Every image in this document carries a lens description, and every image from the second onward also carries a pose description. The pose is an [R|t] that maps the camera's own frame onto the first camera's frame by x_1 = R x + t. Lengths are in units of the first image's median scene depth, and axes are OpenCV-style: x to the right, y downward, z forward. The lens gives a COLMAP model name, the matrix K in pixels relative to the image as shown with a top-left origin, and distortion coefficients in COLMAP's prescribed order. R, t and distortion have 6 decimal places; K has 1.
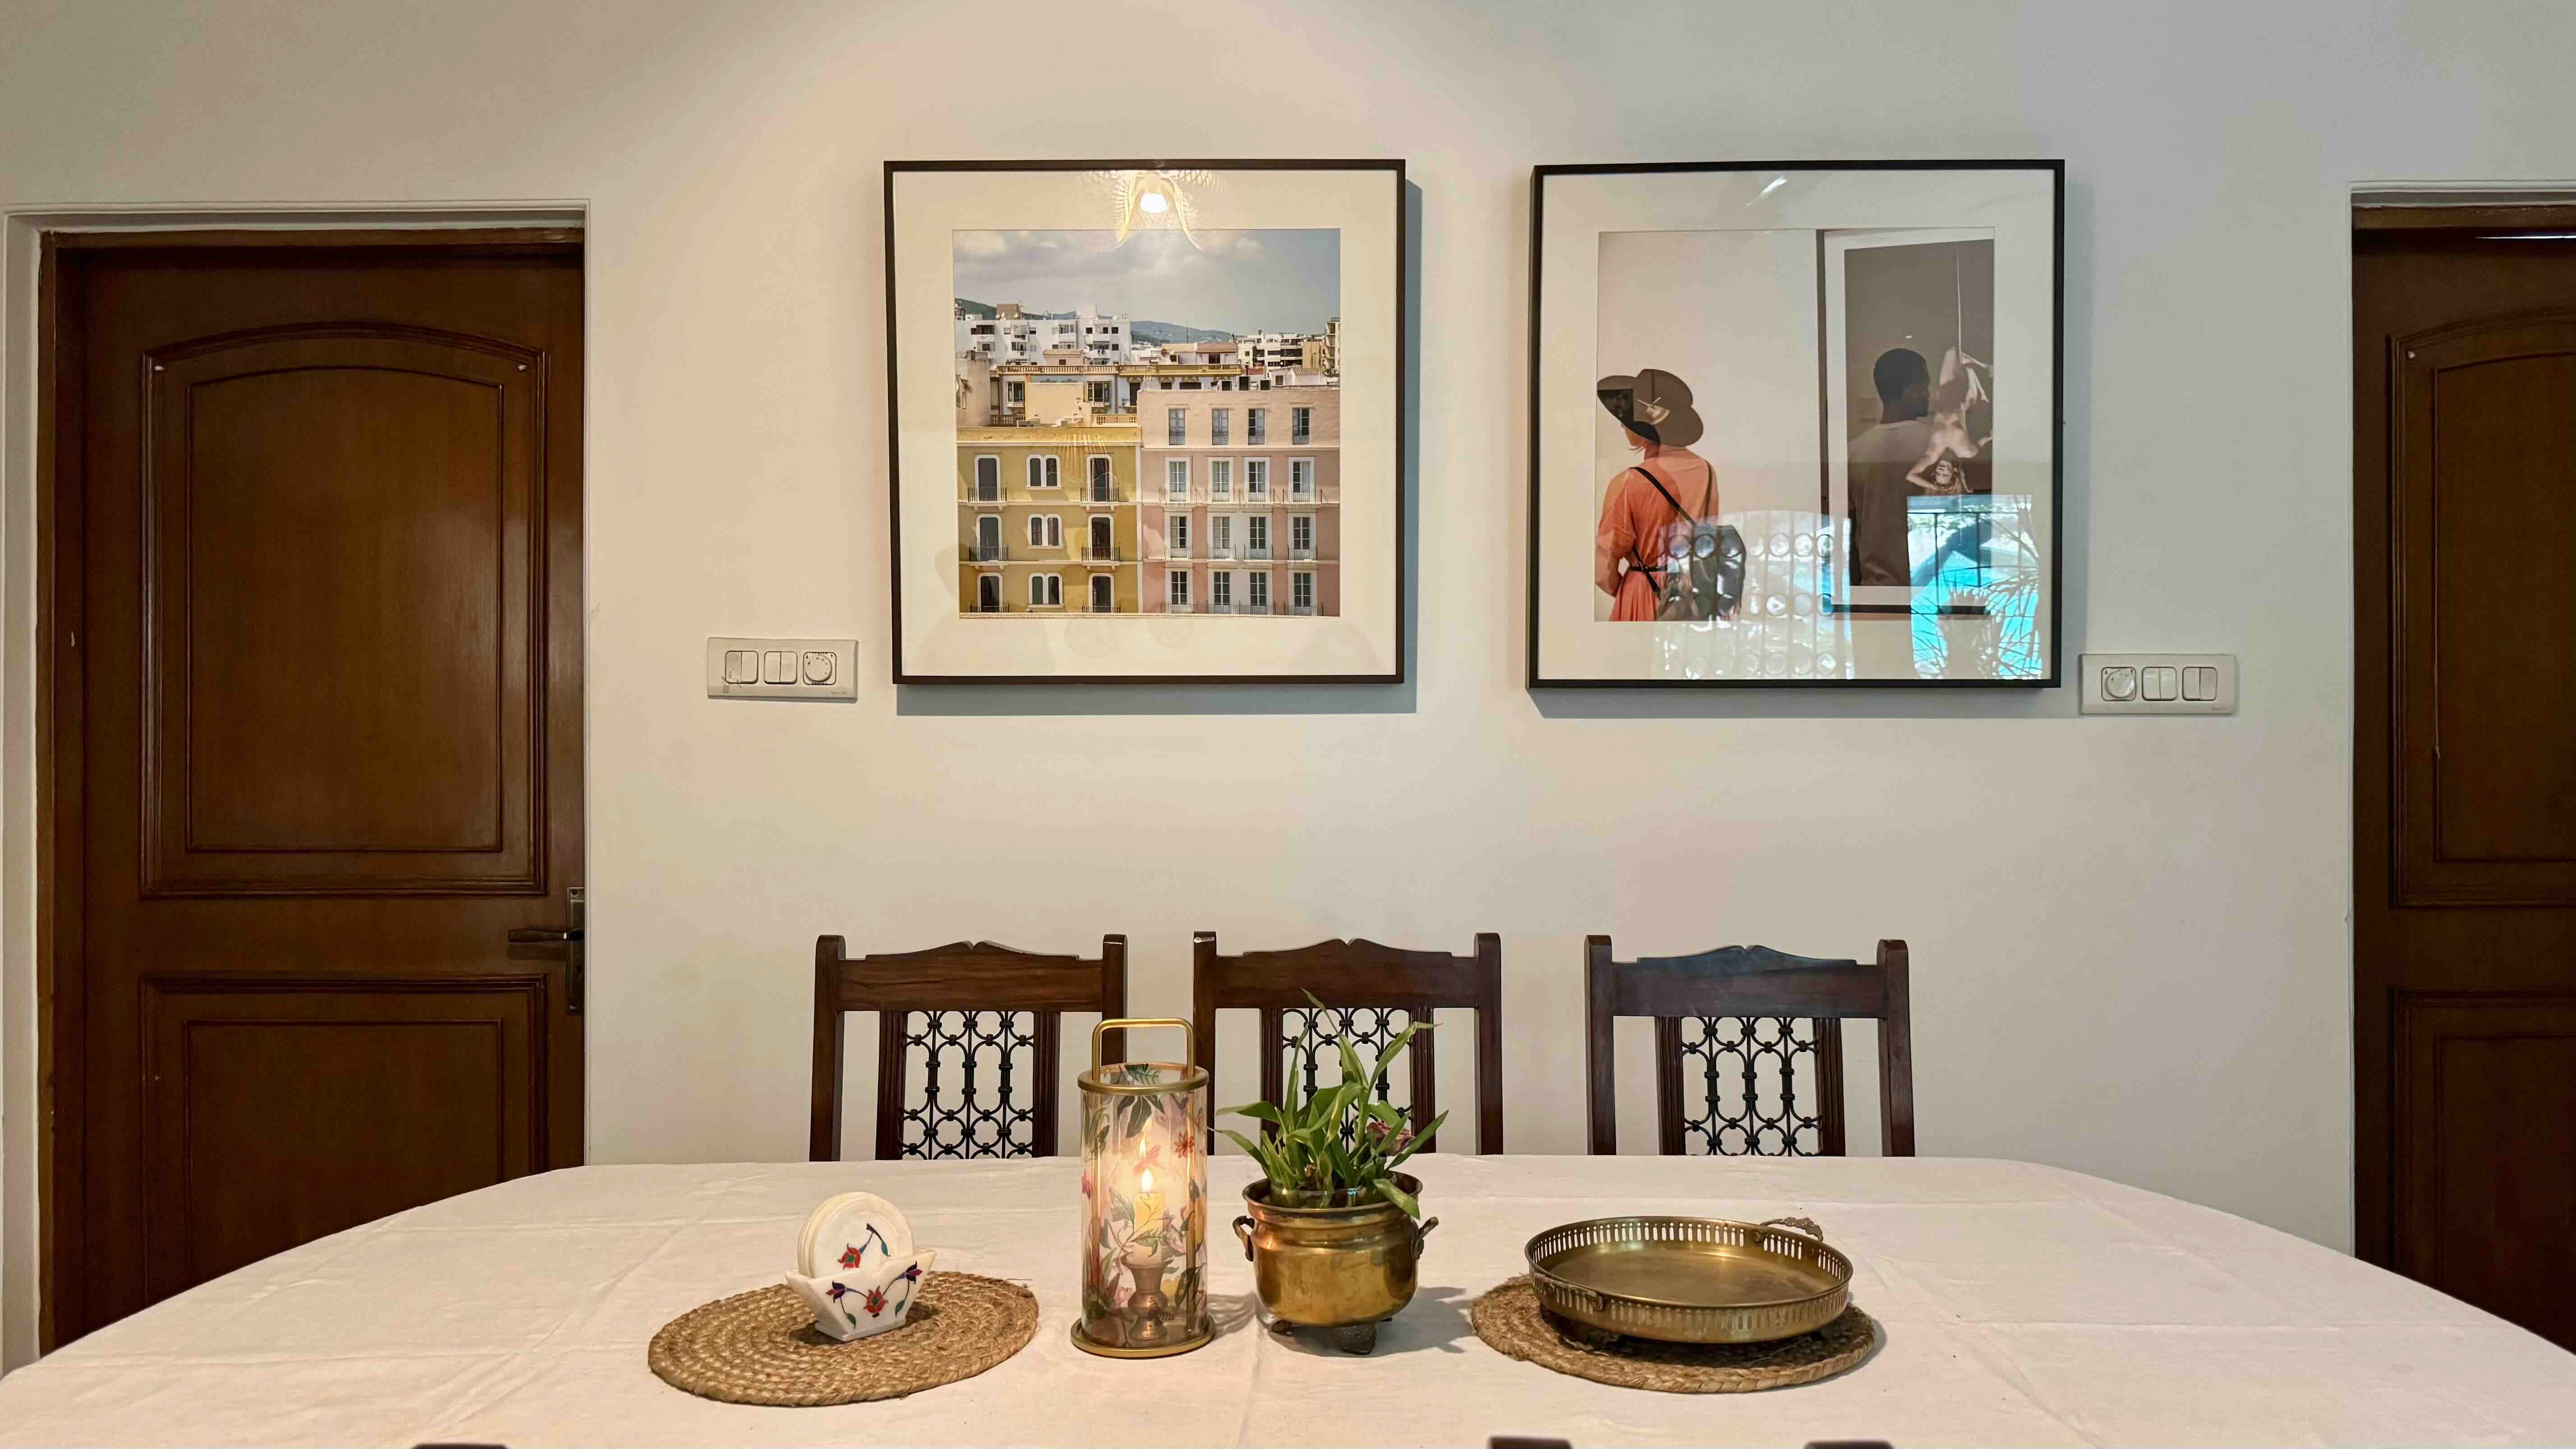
lens RADIAL K [[1875.2, 0, 1288.0], [0, 1875.2, 724.5], [0, 0, 1]] dist [0.126689, -0.000126]
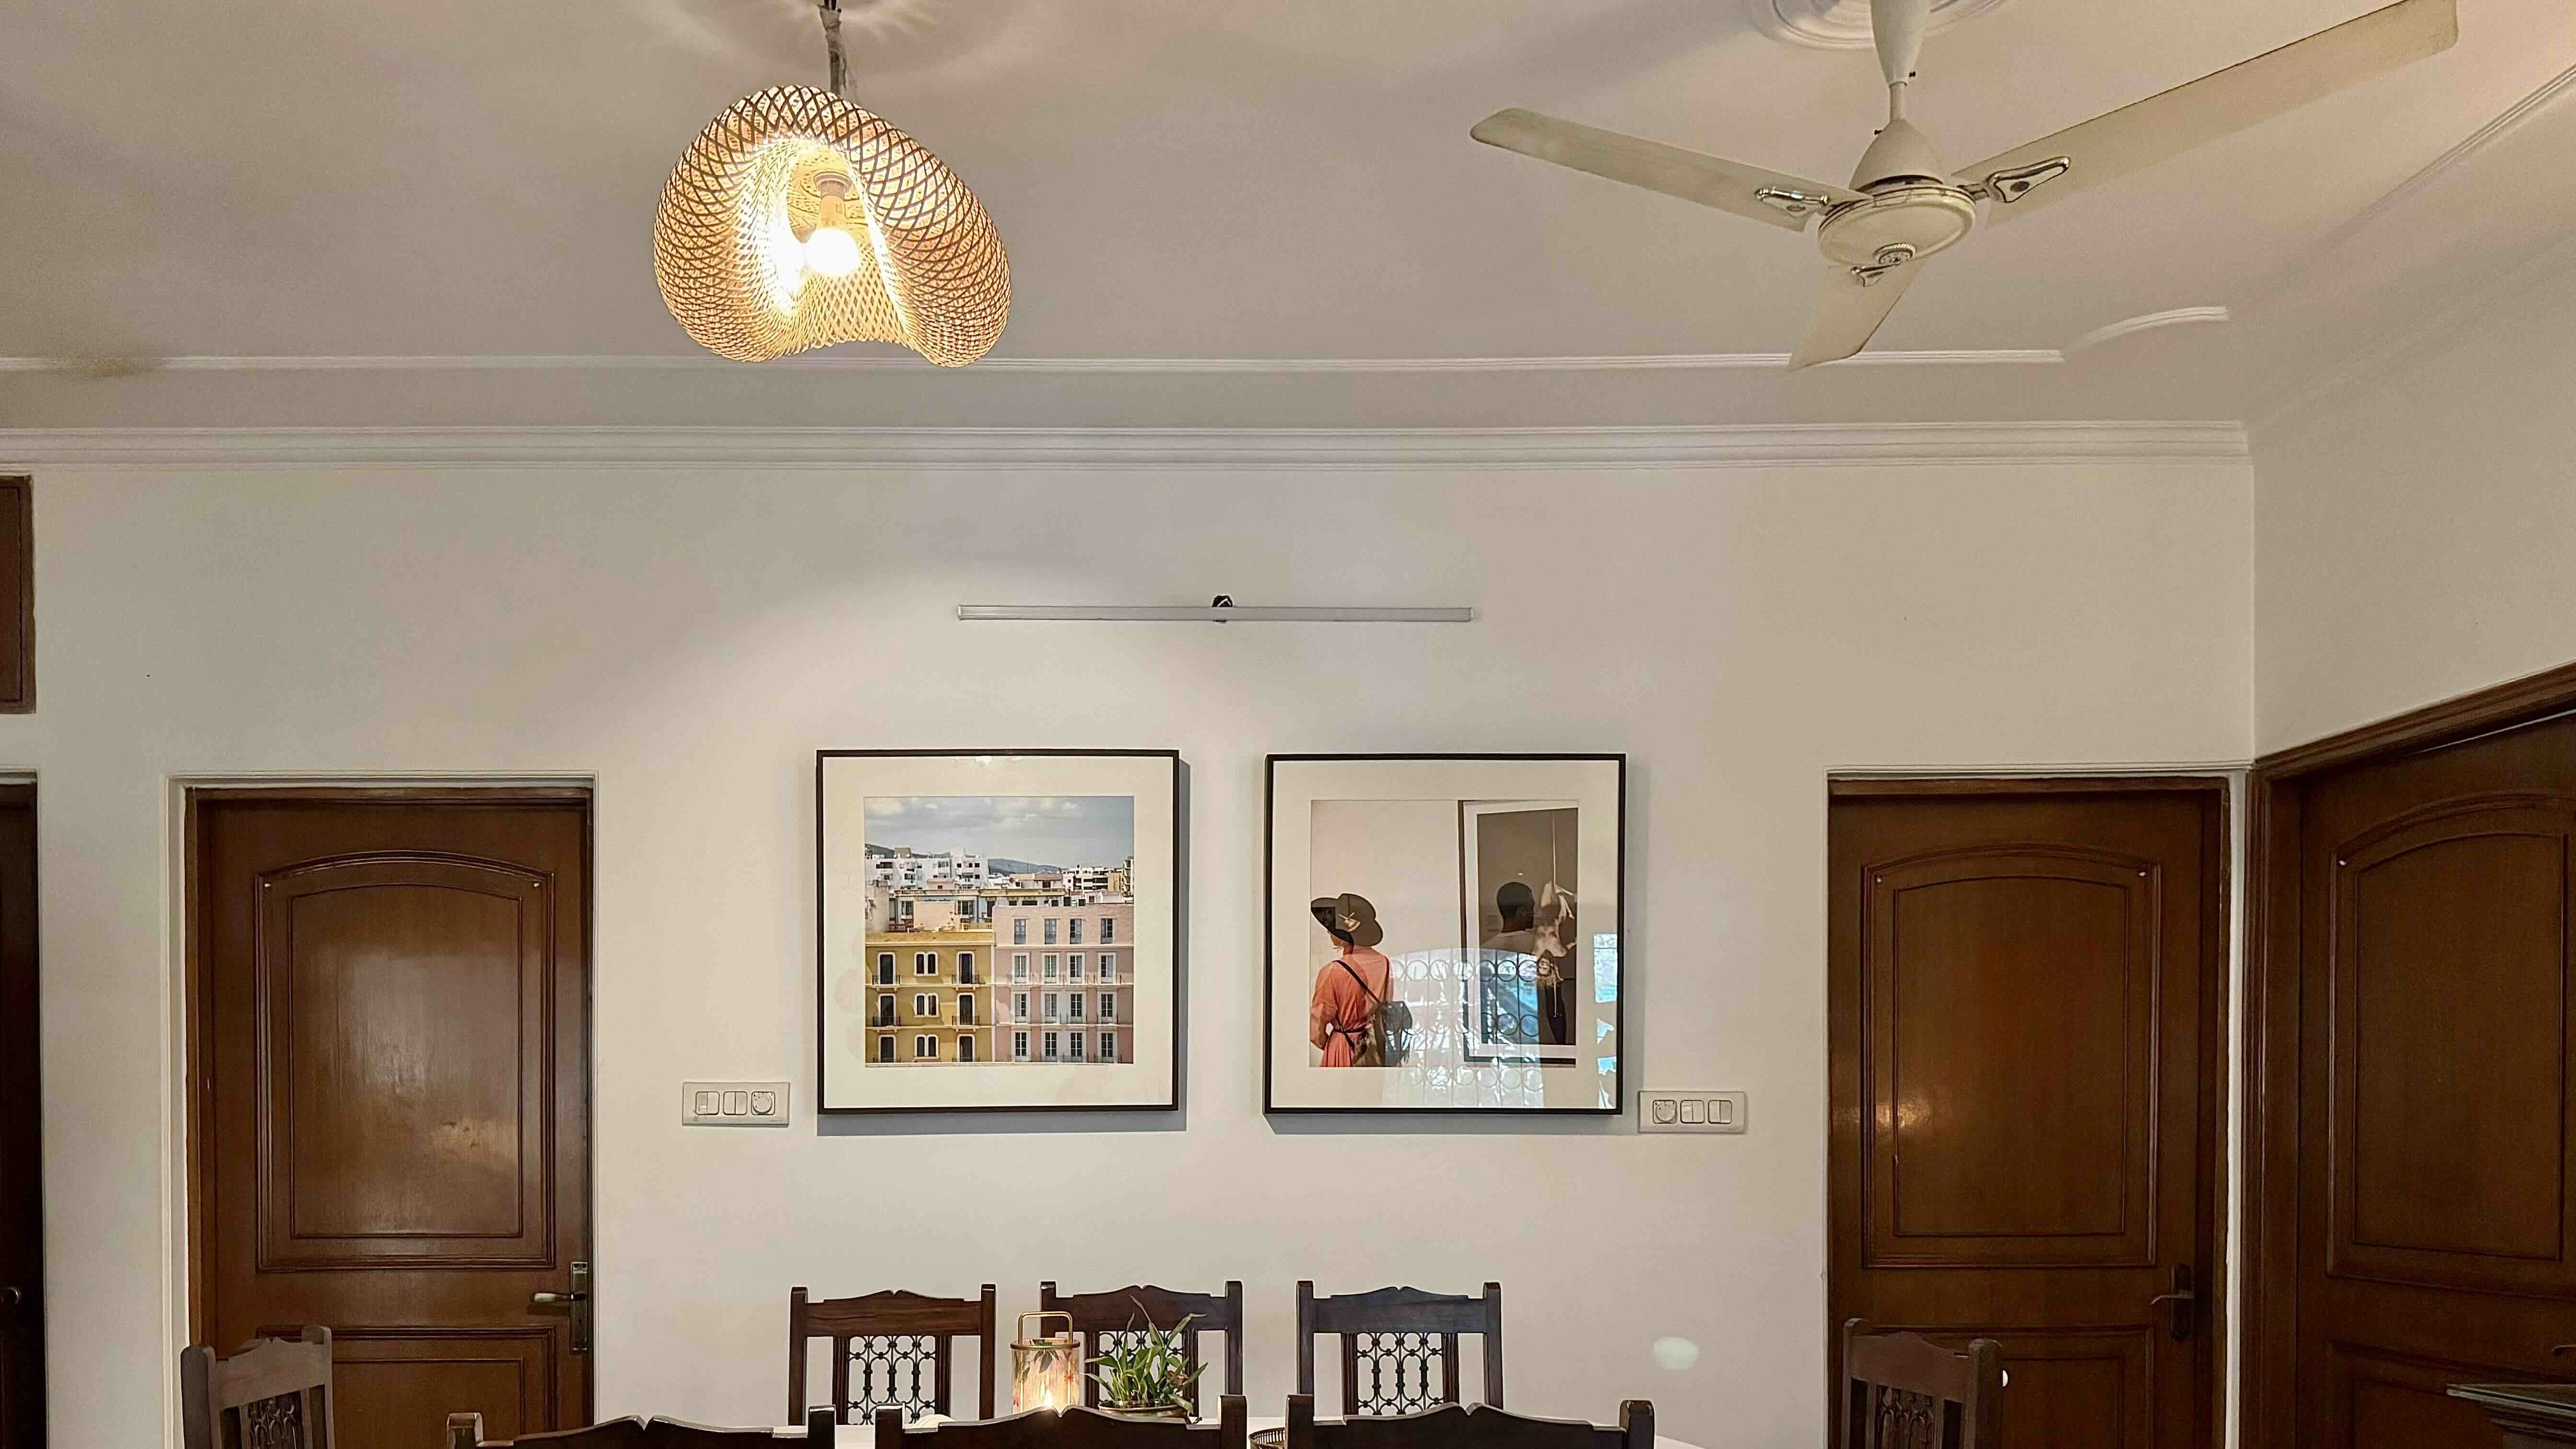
lens RADIAL K [[2267.8, 0, 1225.7], [0, 2267.8, 926.6], [0, 0, 1]] dist [0.109673, -0.004864]
pose [[0.996648, 0.003715, 0.081722, -0.044009], [0.002757, 0.996876, -0.078941, -0.025447], [-0.081760, 0.078901, 0.993524, -0.726282]]
